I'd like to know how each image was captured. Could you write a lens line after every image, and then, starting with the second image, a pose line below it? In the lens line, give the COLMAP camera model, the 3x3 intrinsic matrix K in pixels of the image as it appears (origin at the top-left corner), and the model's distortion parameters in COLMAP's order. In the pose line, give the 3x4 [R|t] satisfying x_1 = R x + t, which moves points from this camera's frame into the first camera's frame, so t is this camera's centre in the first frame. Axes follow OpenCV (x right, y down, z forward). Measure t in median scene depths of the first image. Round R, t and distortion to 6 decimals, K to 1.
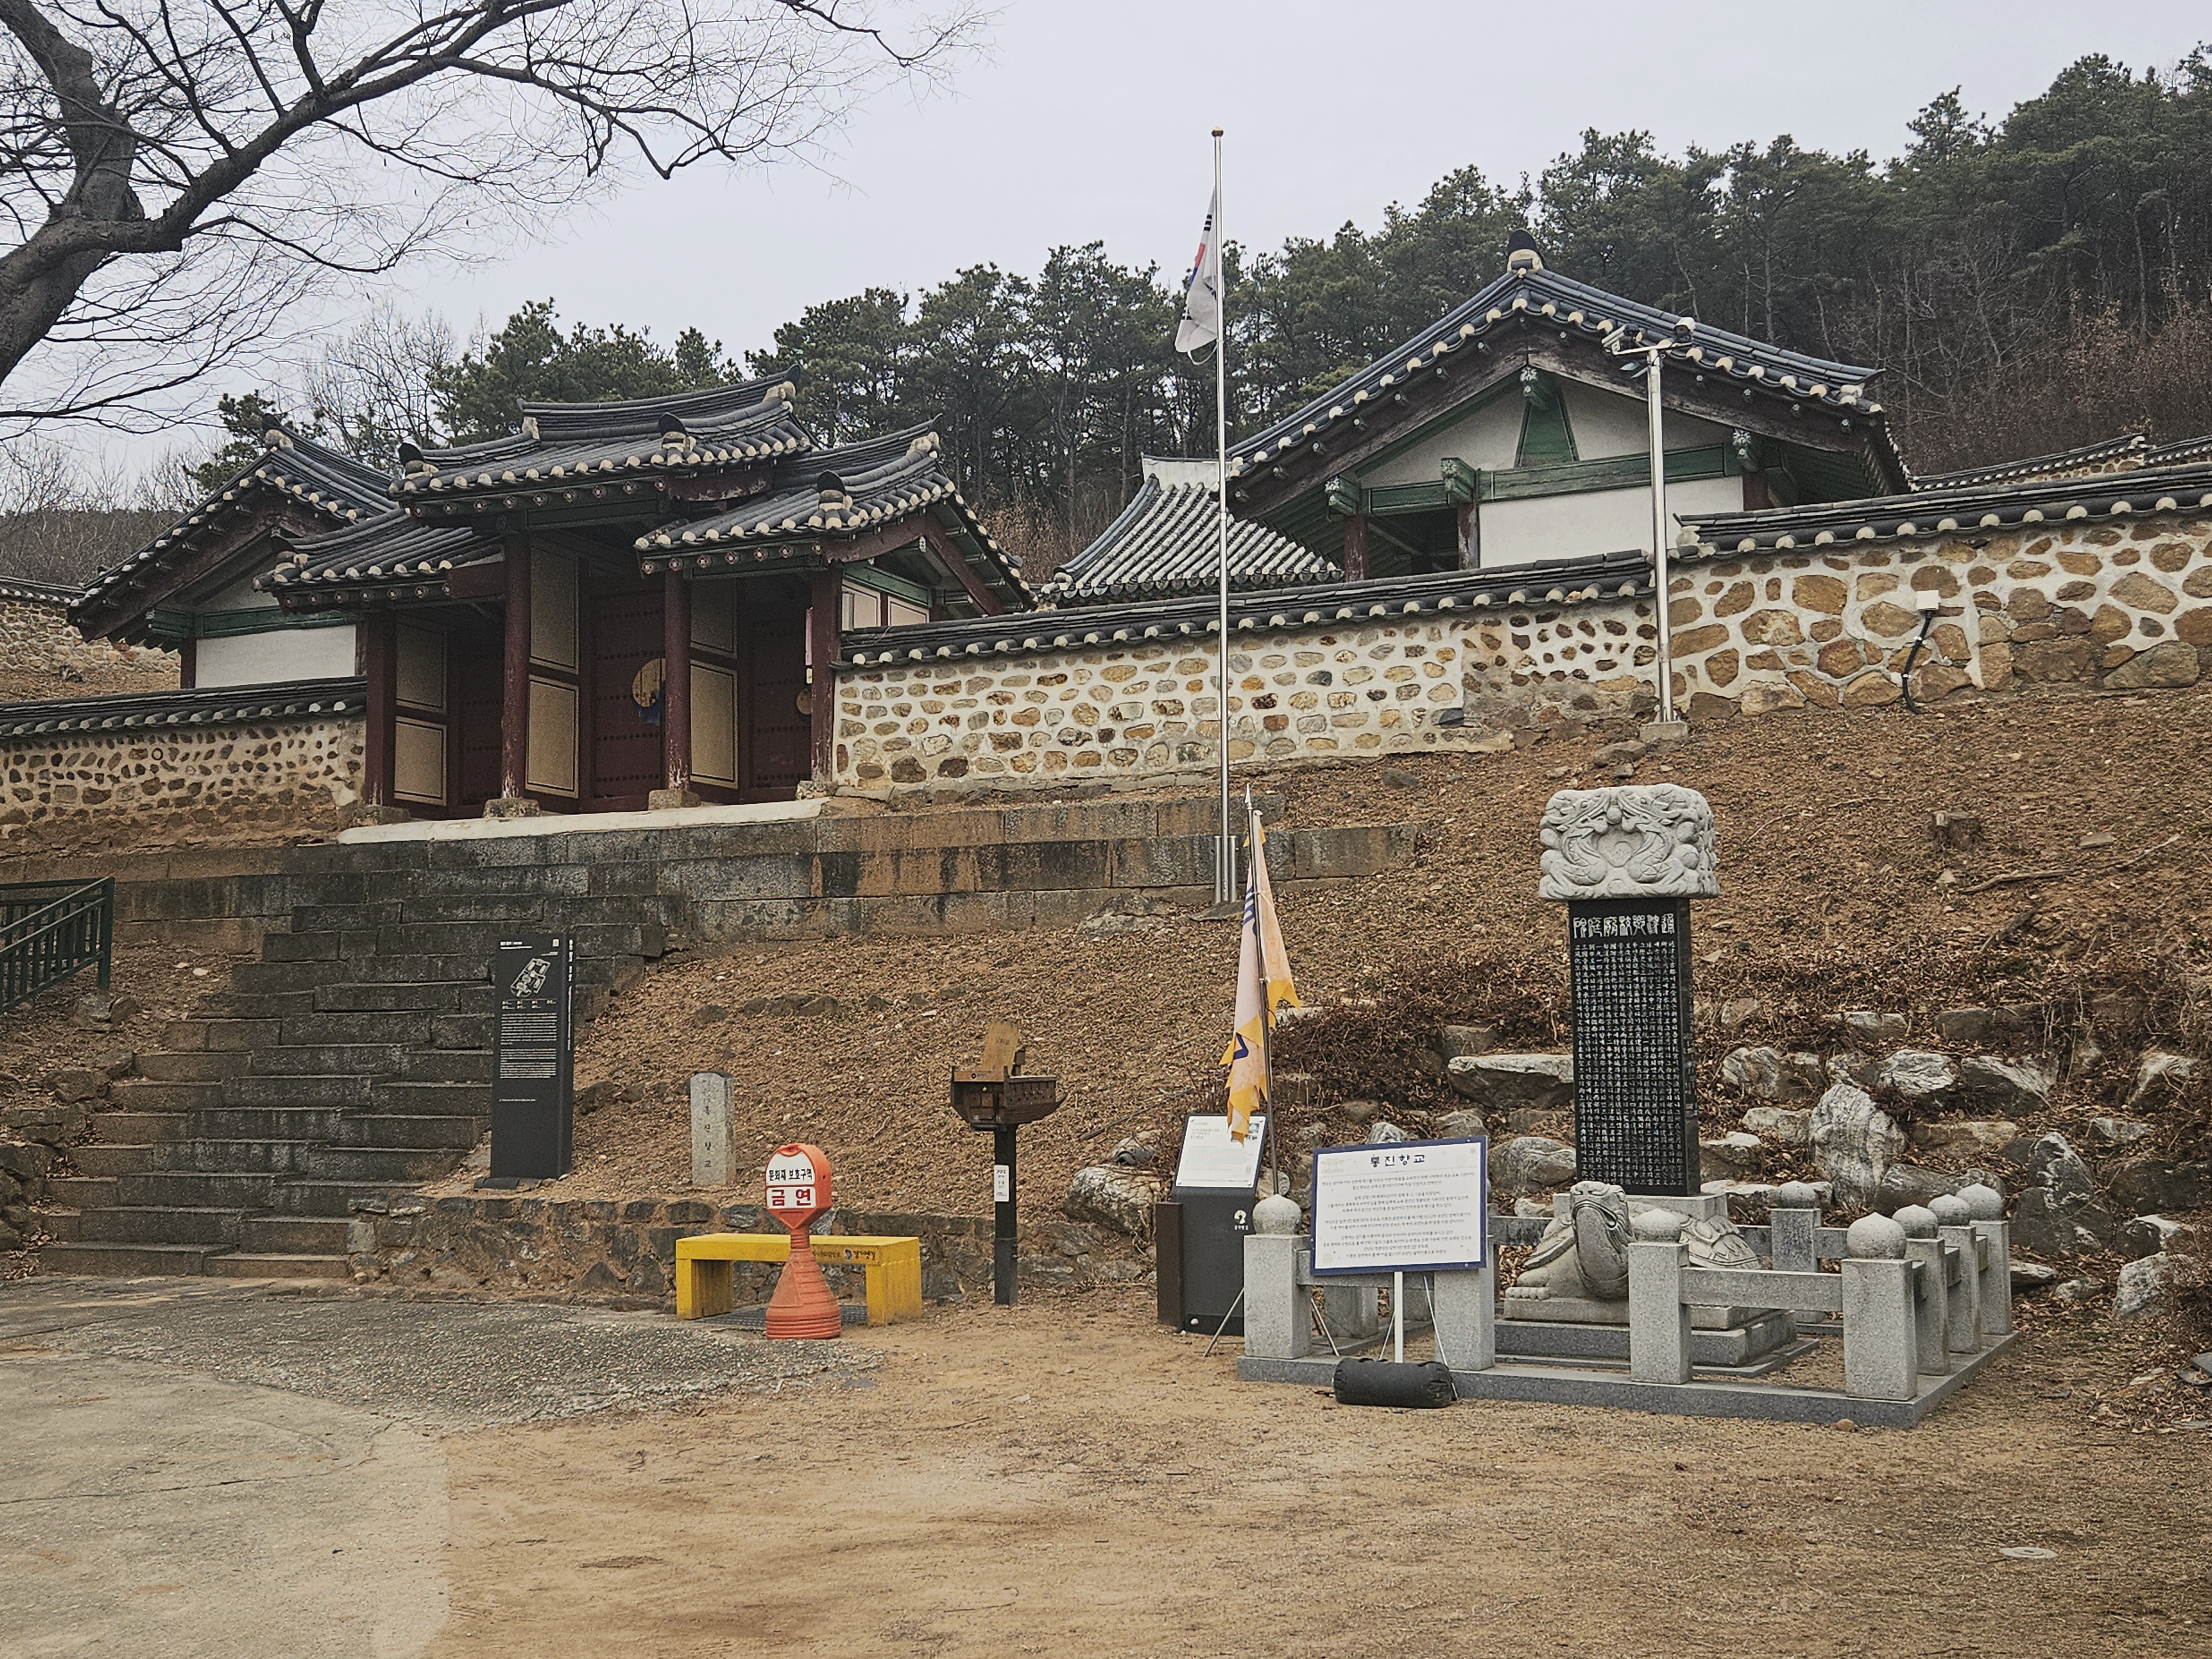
lens RADIAL K [[2411.6, 0, 1111.4], [0, 2411.6, 862.2], [0, 0, 1]] dist [0.119218, -0.256625]
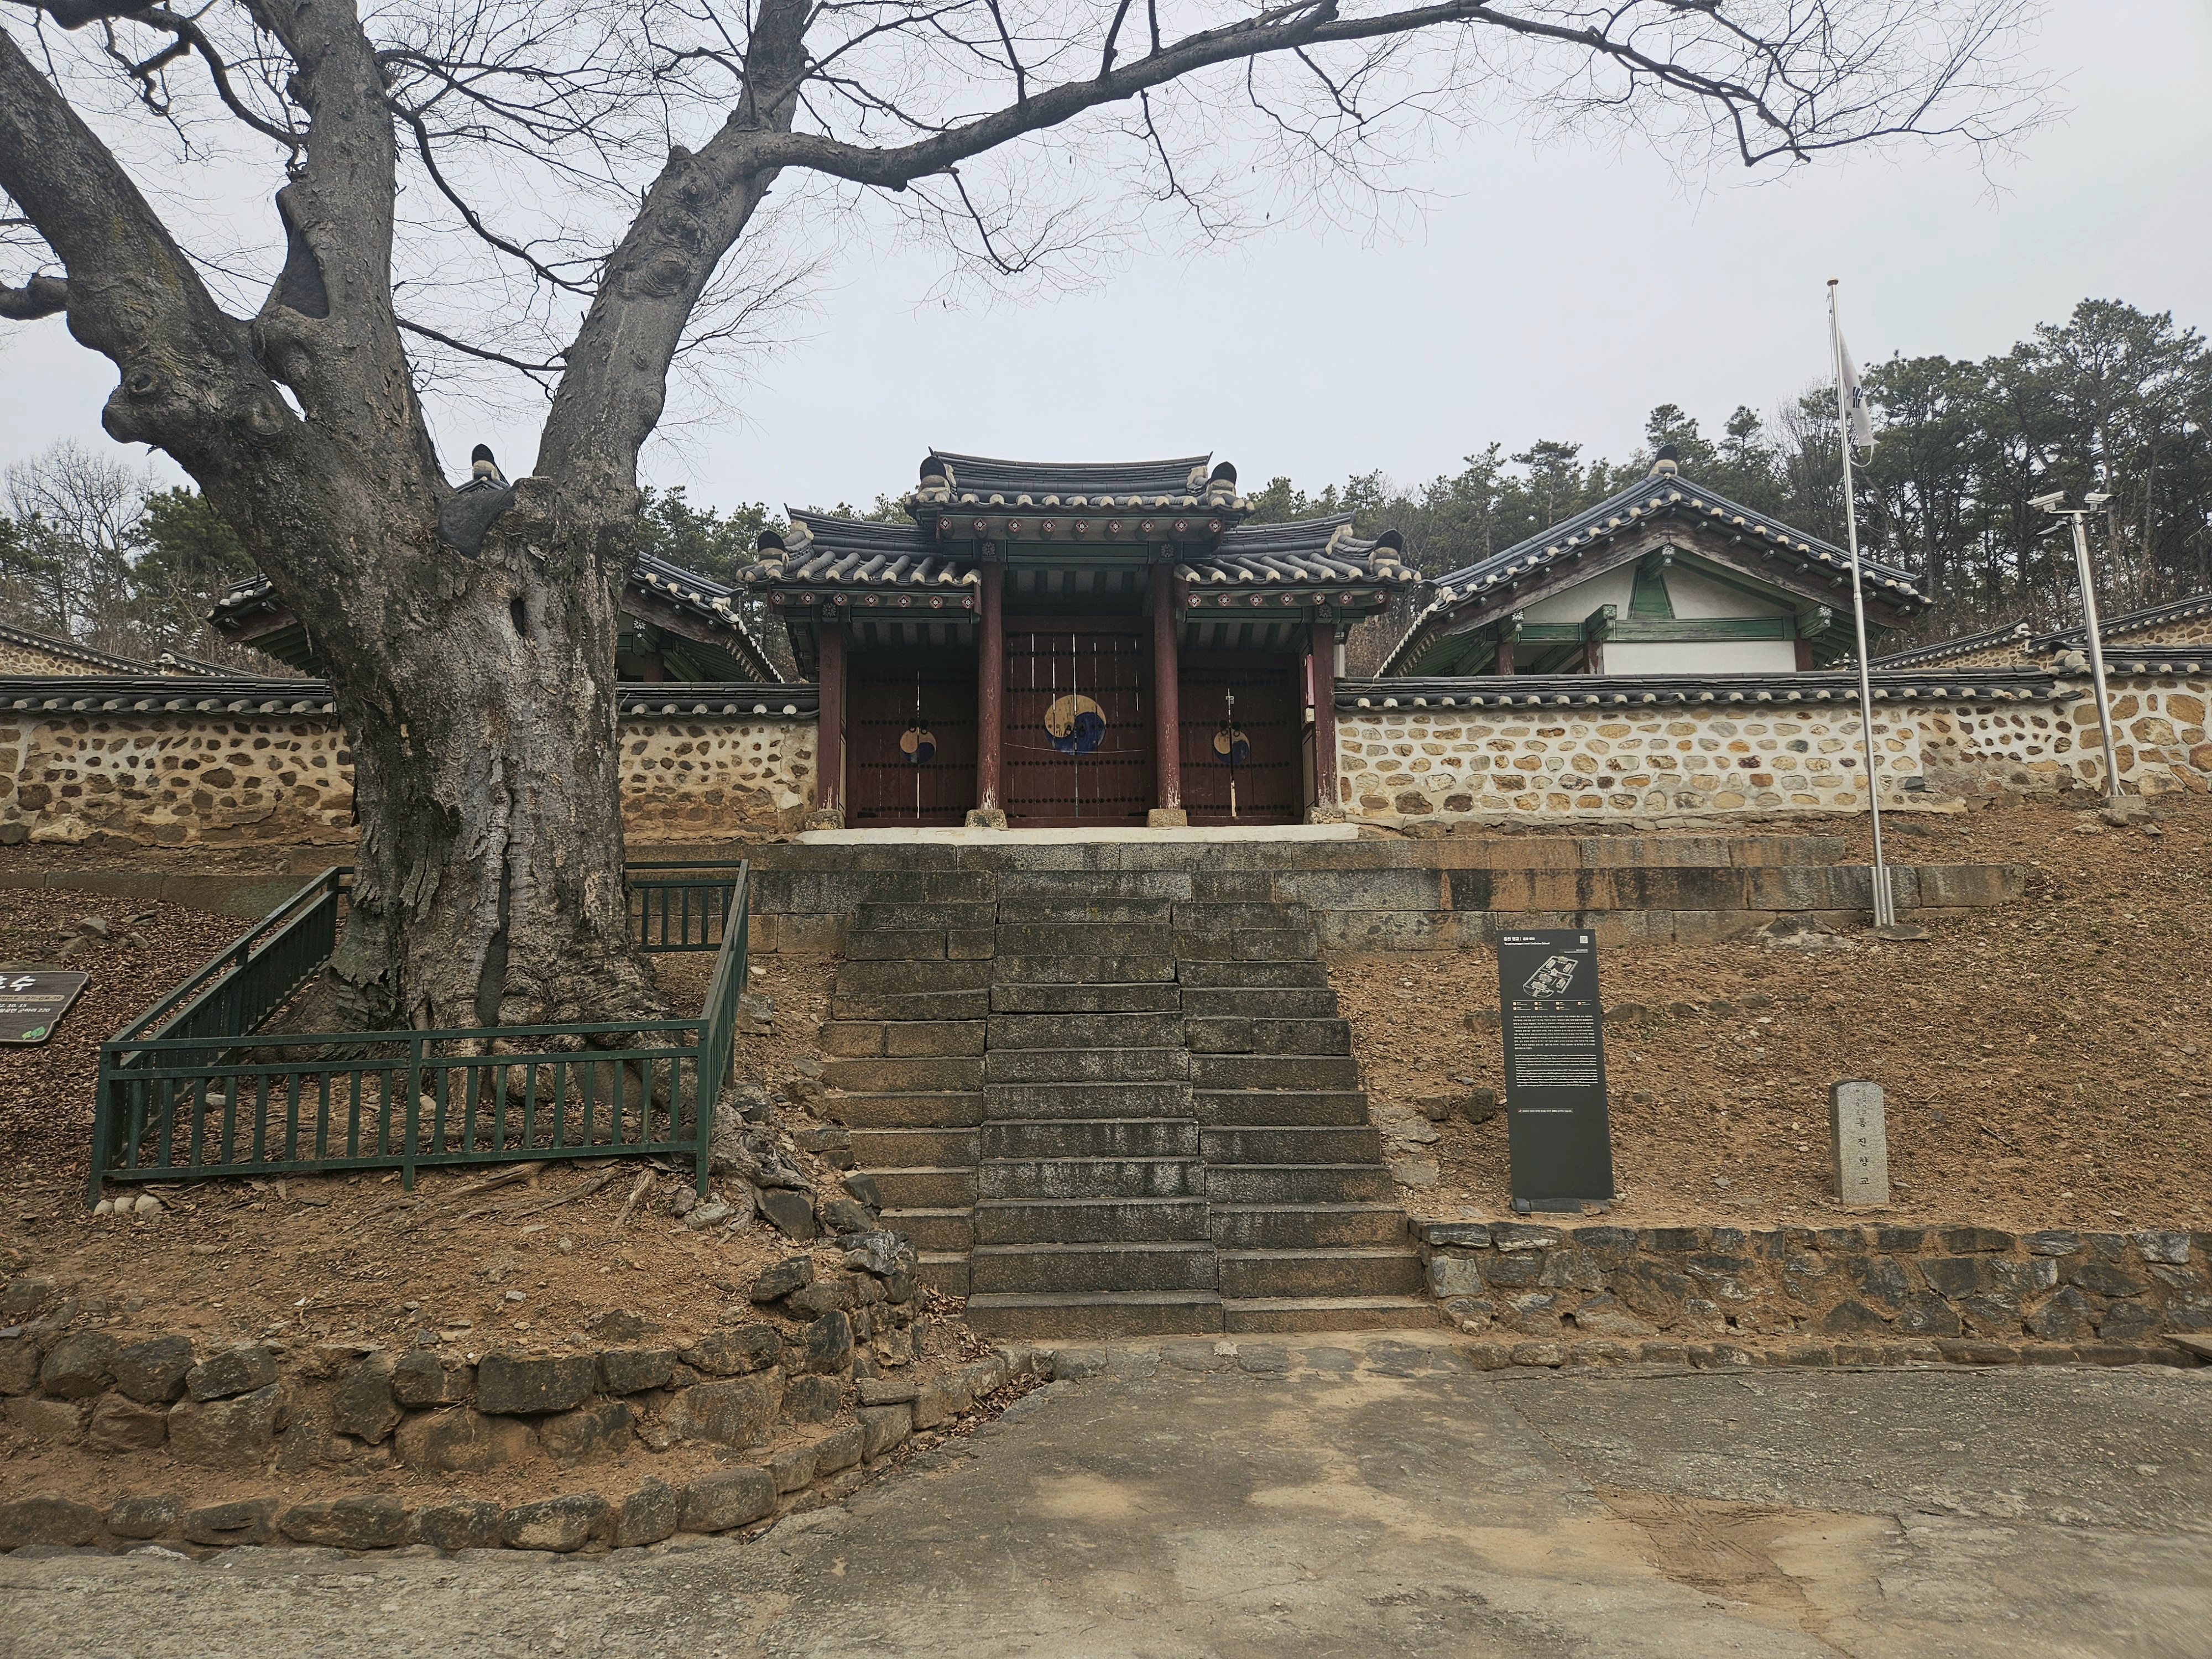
lens RADIAL K [[1451.4, 0, 1106.0], [0, 1451.4, 829.5], [0, 0, 1]] dist [0.044085, -0.004814]
pose [[0.904021, 0.060672, 0.423161, -0.525757], [-0.029591, 0.996384, -0.079643, 0.034110], [-0.426463, 0.059478, 0.902547, 0.472722]]
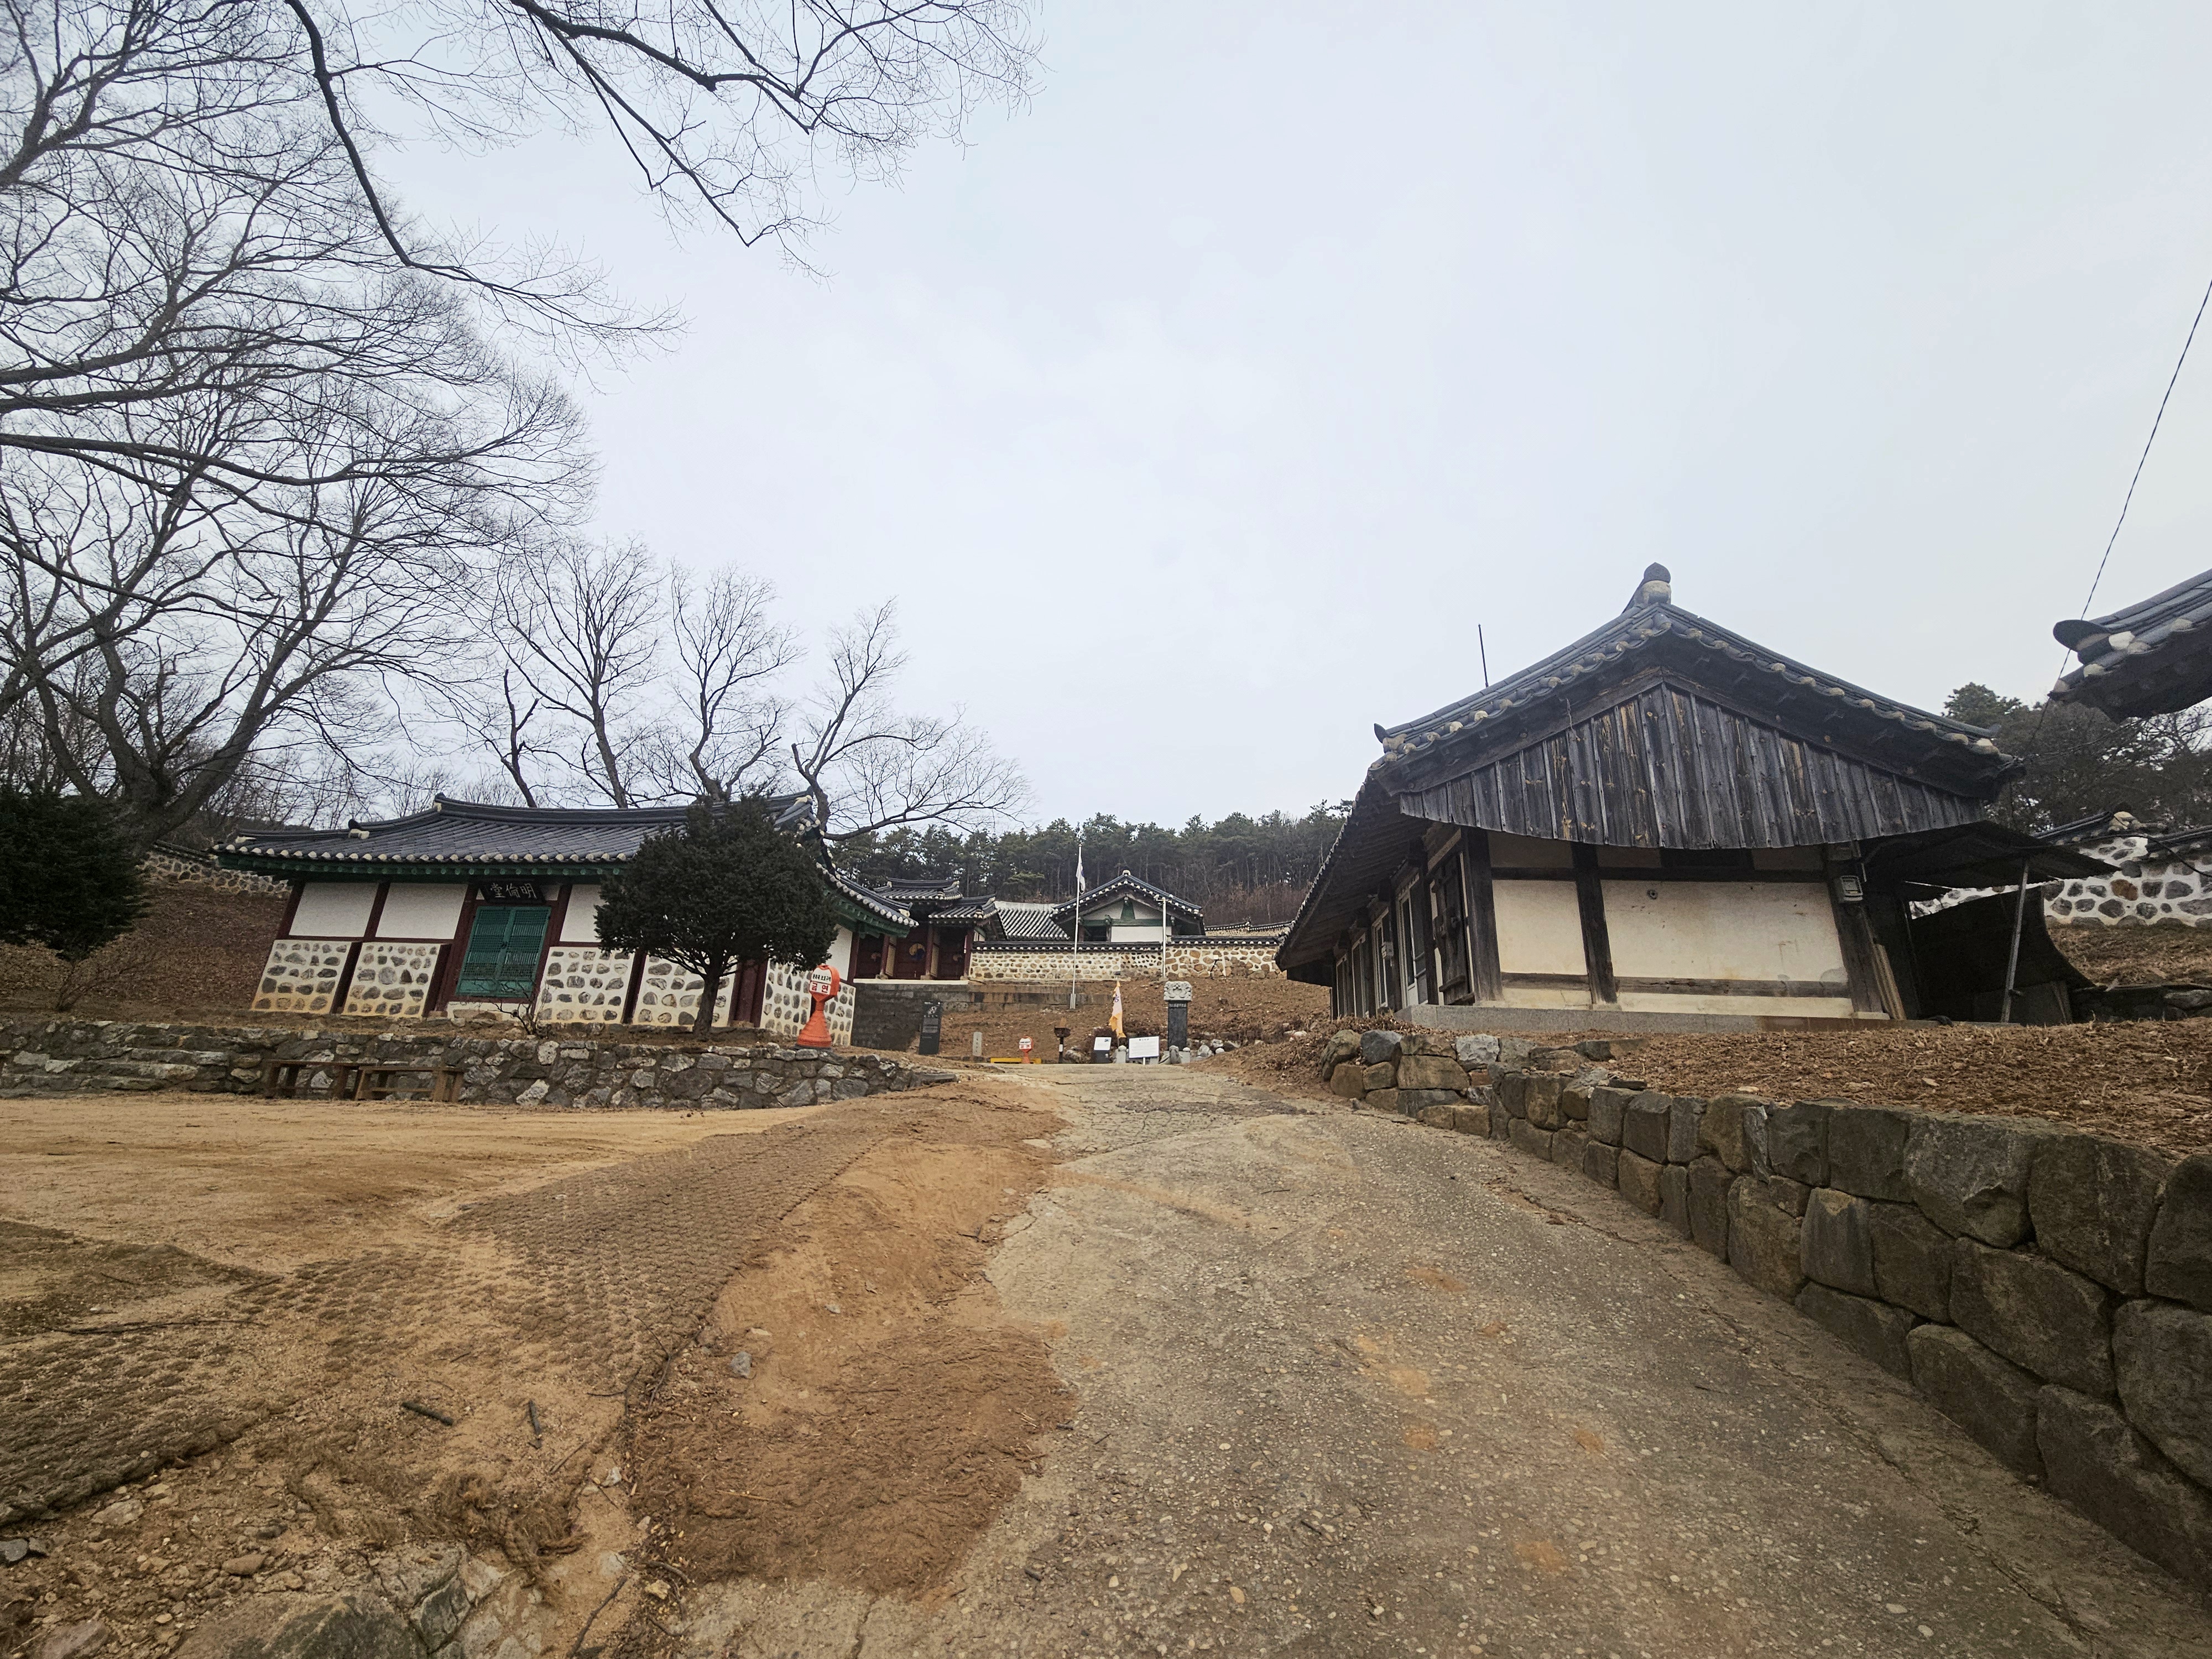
lens RADIAL K [[900.3, 0, 1106.0], [0, 900.3, 829.5], [0, 0, 1]] dist [-0.000031, -0.000003]
pose [[0.964633, 0.125613, 0.231742, -0.300286], [-0.067624, 0.967661, -0.243022, 0.089833], [-0.254774, 0.218756, 0.941932, -0.646389]]
